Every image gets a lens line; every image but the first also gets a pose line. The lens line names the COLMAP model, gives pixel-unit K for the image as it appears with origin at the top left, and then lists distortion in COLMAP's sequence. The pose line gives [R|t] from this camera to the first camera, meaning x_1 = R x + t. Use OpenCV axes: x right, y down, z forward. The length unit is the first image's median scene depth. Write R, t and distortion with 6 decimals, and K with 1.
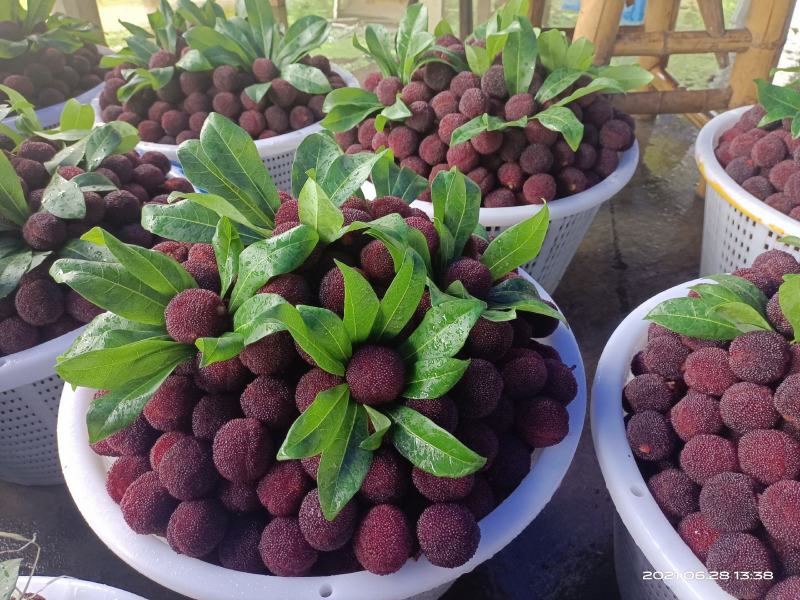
lens RADIAL K [[620.5, 0, 400.0], [0, 620.5, 300.0], [0, 0, 1]] dist [-0.004703, -0.004948]
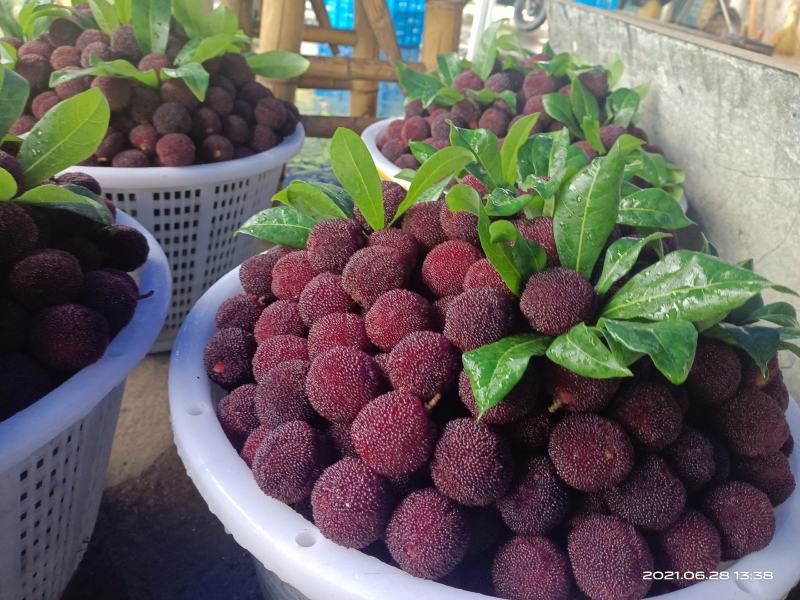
lens RADIAL K [[607.1, 0, 400.0], [0, 607.1, 300.0], [0, 0, 1]] dist [0.090169, -0.000316]
pose [[0.956195, -0.019914, 0.292051, 0.339863], [0.074789, 0.981192, -0.177960, 0.277472], [-0.283014, 0.192007, 0.939700, 0.125707]]
